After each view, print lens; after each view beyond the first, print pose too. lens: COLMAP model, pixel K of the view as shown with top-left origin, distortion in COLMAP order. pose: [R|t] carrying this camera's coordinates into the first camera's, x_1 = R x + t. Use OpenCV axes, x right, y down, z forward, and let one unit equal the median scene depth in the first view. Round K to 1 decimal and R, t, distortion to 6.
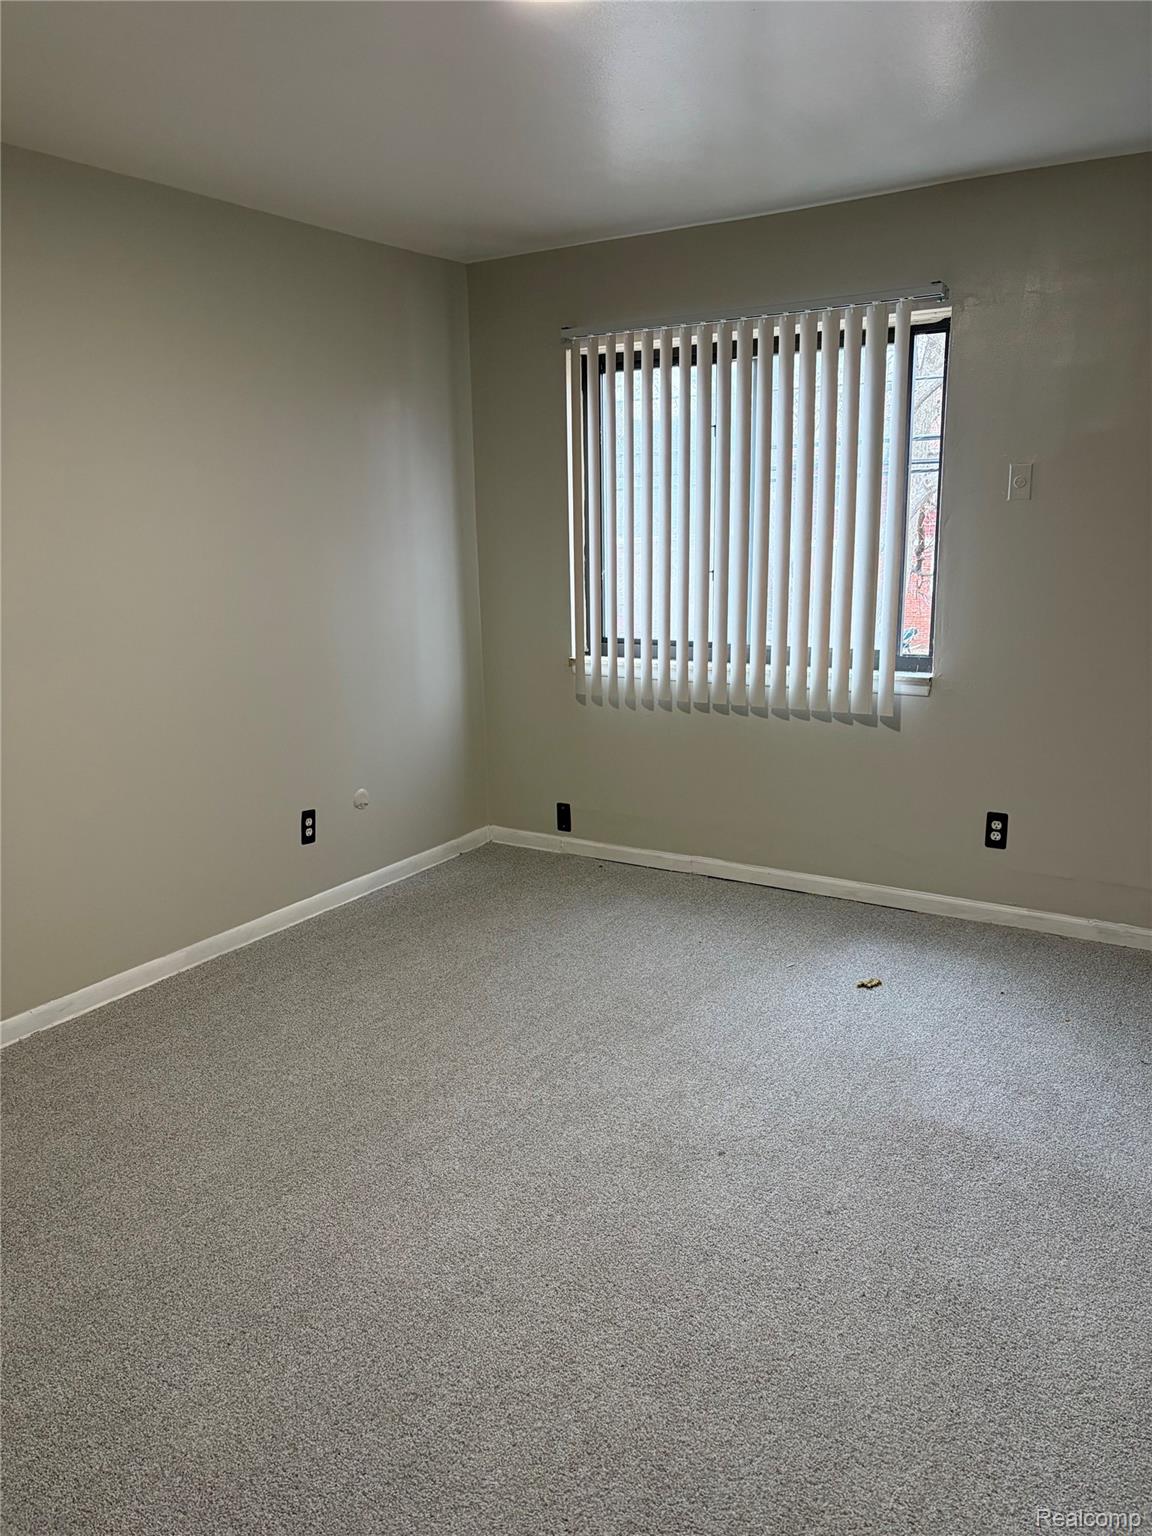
lens RADIAL K [[1167.1, 0, 576.0], [0, 1167.1, 768.0], [0, 0, 1]] dist [0.054588, -0.056319]
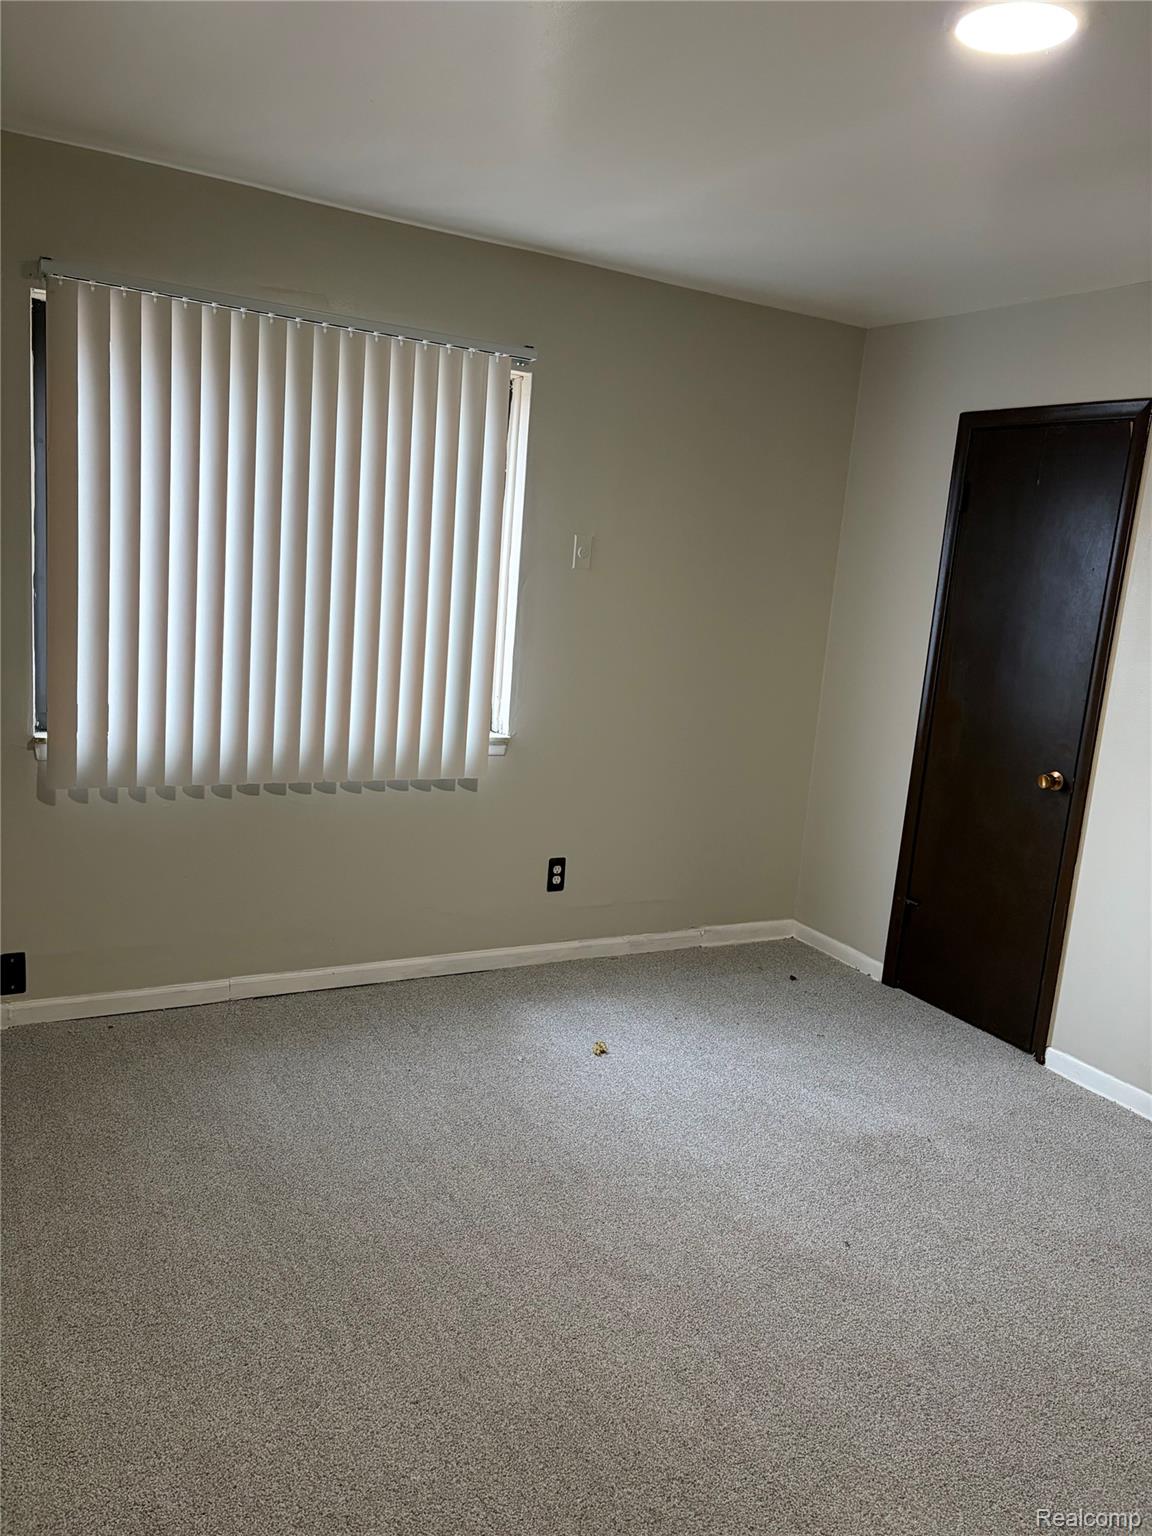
lens RADIAL K [[1167.1, 0, 576.0], [0, 1167.1, 768.0], [0, 0, 1]] dist [0.054588, -0.056319]
pose [[0.456940, -0.087243, 0.885209, -0.519721], [0.110308, 0.993054, 0.040932, -0.077672], [-0.882631, 0.078943, 0.463390, 0.448943]]
